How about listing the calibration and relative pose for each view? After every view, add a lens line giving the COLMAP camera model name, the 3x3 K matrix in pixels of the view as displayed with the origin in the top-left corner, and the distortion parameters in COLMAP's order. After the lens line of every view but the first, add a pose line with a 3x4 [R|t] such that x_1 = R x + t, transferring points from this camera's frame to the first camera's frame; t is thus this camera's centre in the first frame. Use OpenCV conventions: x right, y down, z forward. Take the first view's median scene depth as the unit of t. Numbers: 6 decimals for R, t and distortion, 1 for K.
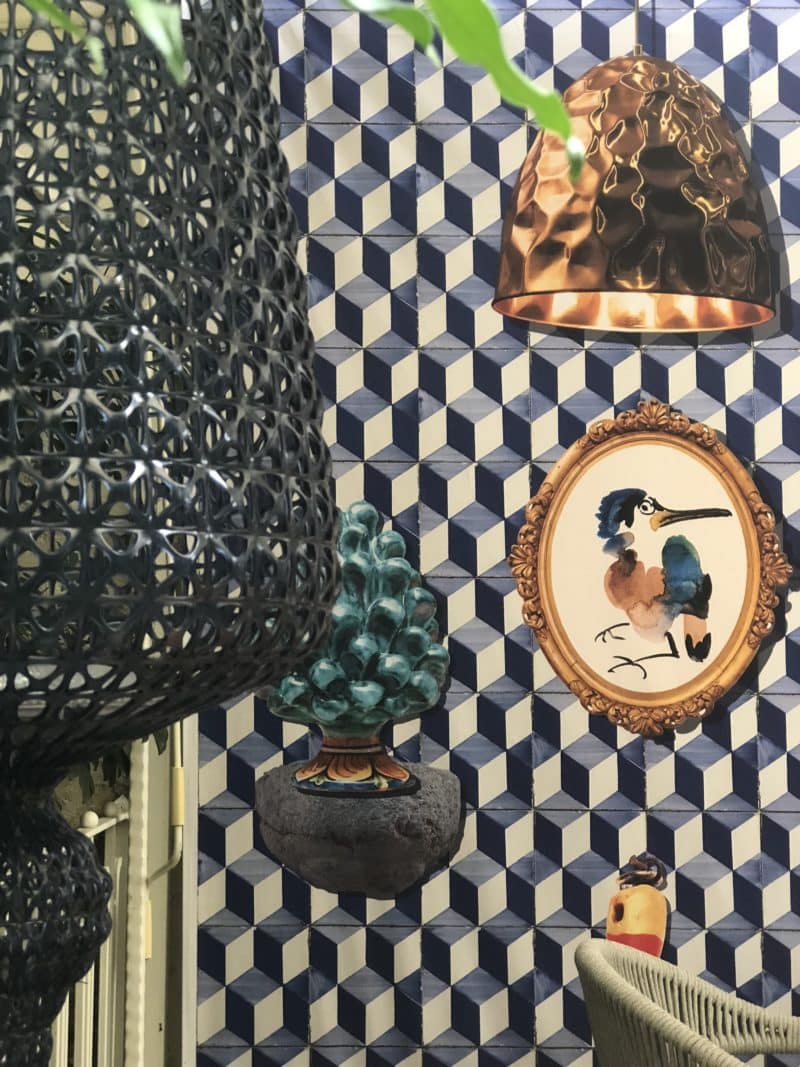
lens RADIAL K [[2201.0, 0, 400.0], [0, 2201.0, 537.0], [0, 0, 1]] dist [0.292048, 0.000000]
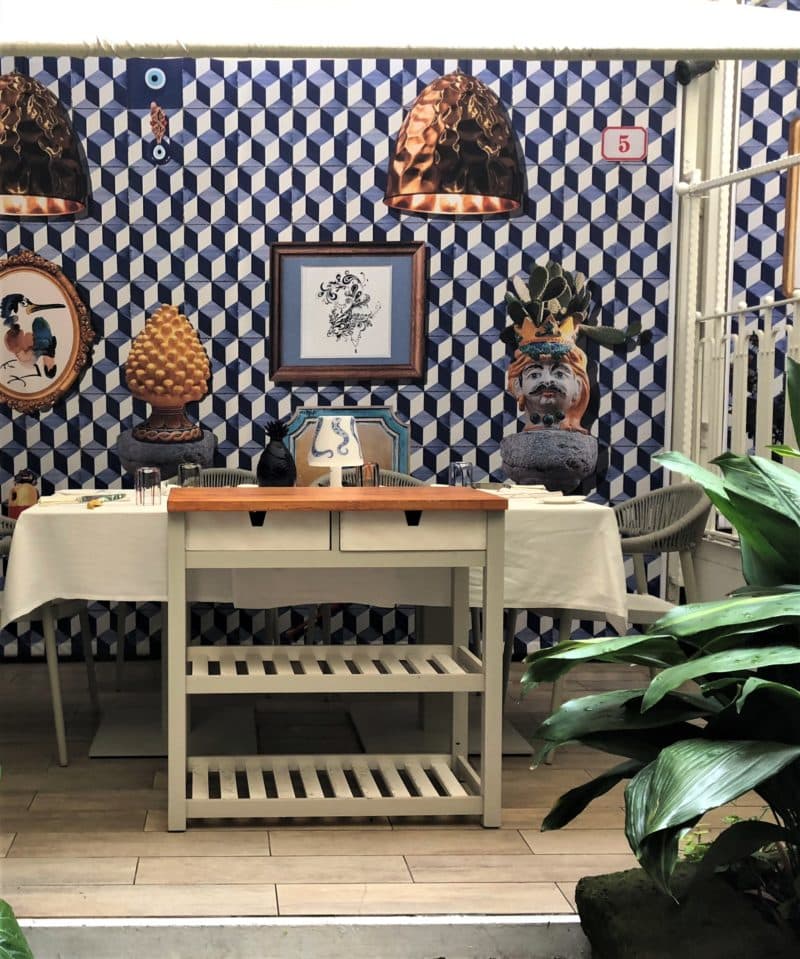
lens RADIAL K [[1052.7, 0, 399.4], [0, 1052.7, 482.2], [0, 0, 1]] dist [0.057268, 0.000000]
pose [[0.999879, -0.009929, 0.011954, 0.138261], [0.007955, 0.987864, 0.155115, 0.000186], [-0.013349, -0.155001, 0.987824, -0.002361]]
